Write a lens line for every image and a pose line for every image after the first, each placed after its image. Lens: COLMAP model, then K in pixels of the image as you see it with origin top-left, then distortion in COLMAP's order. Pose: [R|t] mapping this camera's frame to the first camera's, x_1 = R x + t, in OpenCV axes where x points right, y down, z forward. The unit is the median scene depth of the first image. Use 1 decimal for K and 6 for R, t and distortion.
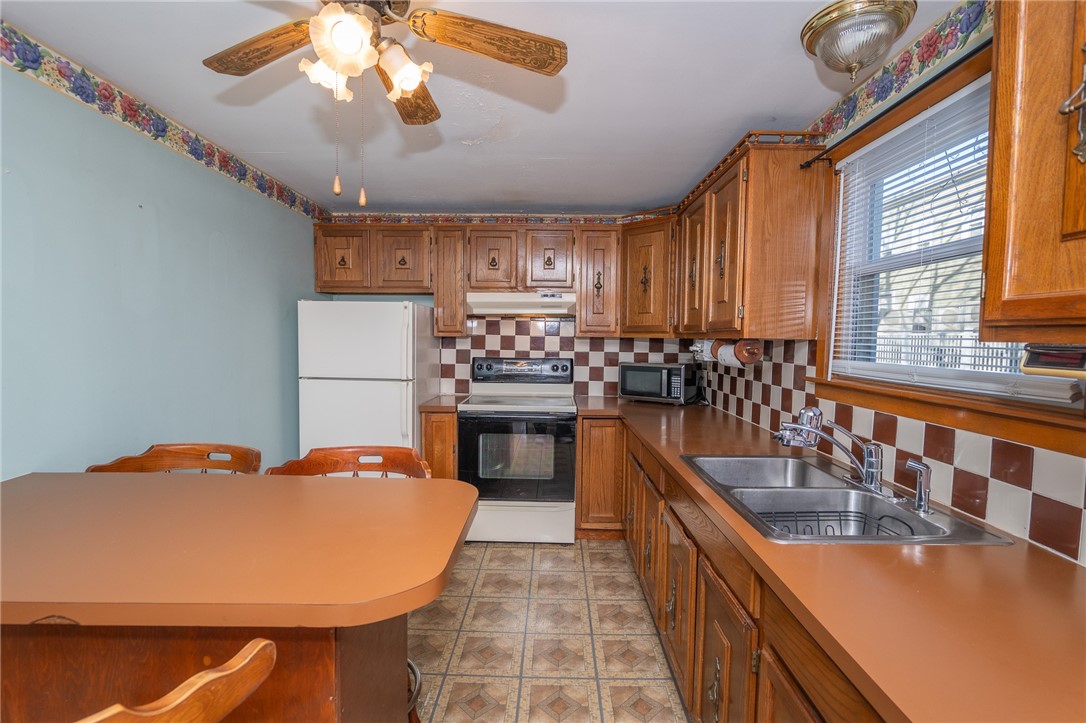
lens RADIAL K [[509.2, 0, 544.0], [0, 509.2, 363.1], [0, 0, 1]] dist [-0.025990, 0.009555]
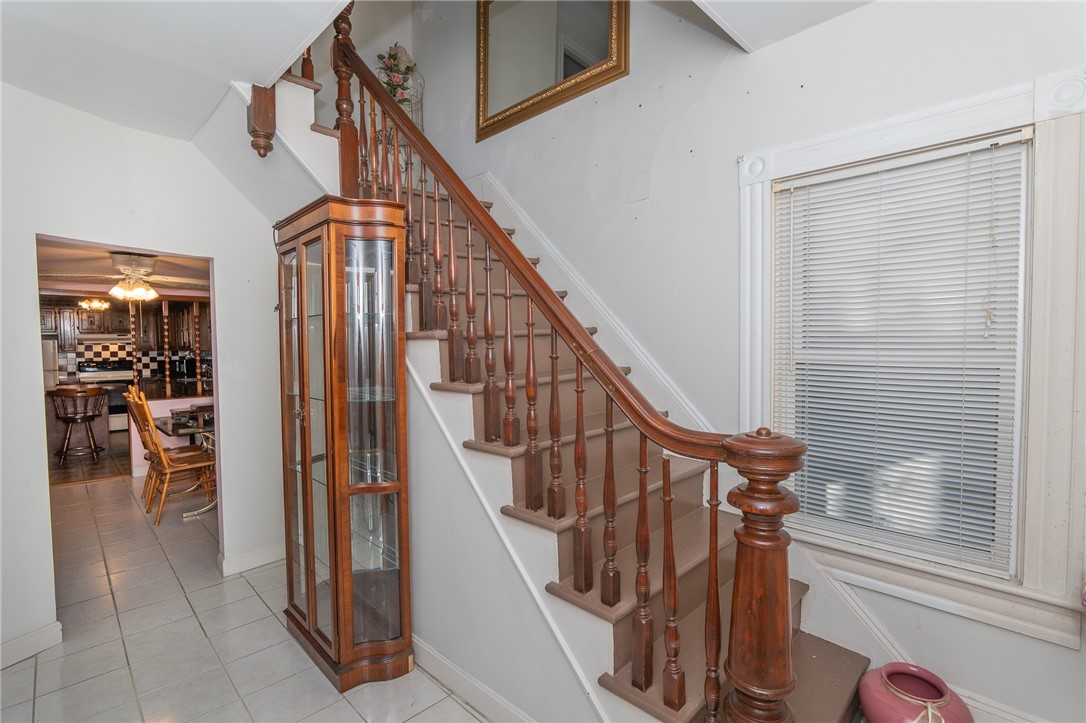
lens RADIAL K [[509.2, 0, 544.0], [0, 509.2, 363.1], [0, 0, 1]] dist [-0.025990, 0.009555]
pose [[0.699880, -0.050693, 0.712459, -0.315073], [0.057501, 0.998240, 0.014541, 0.093400], [-0.711942, 0.030790, 0.701563, -2.318872]]
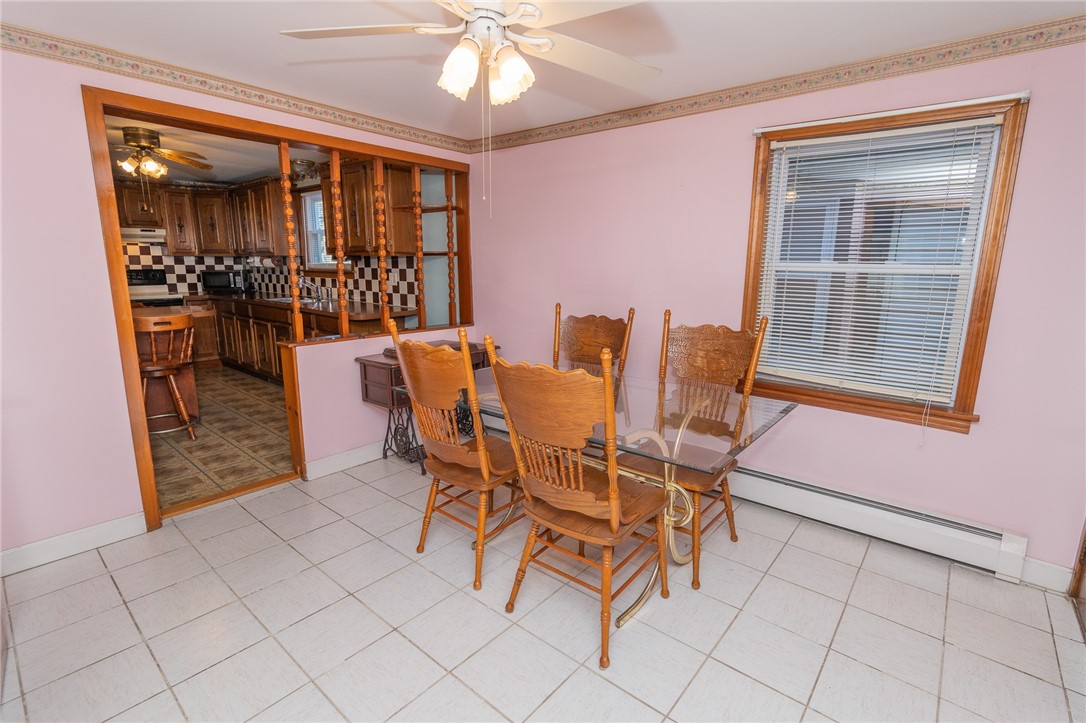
lens RADIAL K [[509.2, 0, 544.0], [0, 509.2, 363.1], [0, 0, 1]] dist [-0.025990, 0.009555]
pose [[0.632601, -0.159707, 0.757832, -0.492860], [0.039633, 0.983901, 0.174266, 0.060463], [-0.773463, -0.080206, 0.628746, -1.093236]]
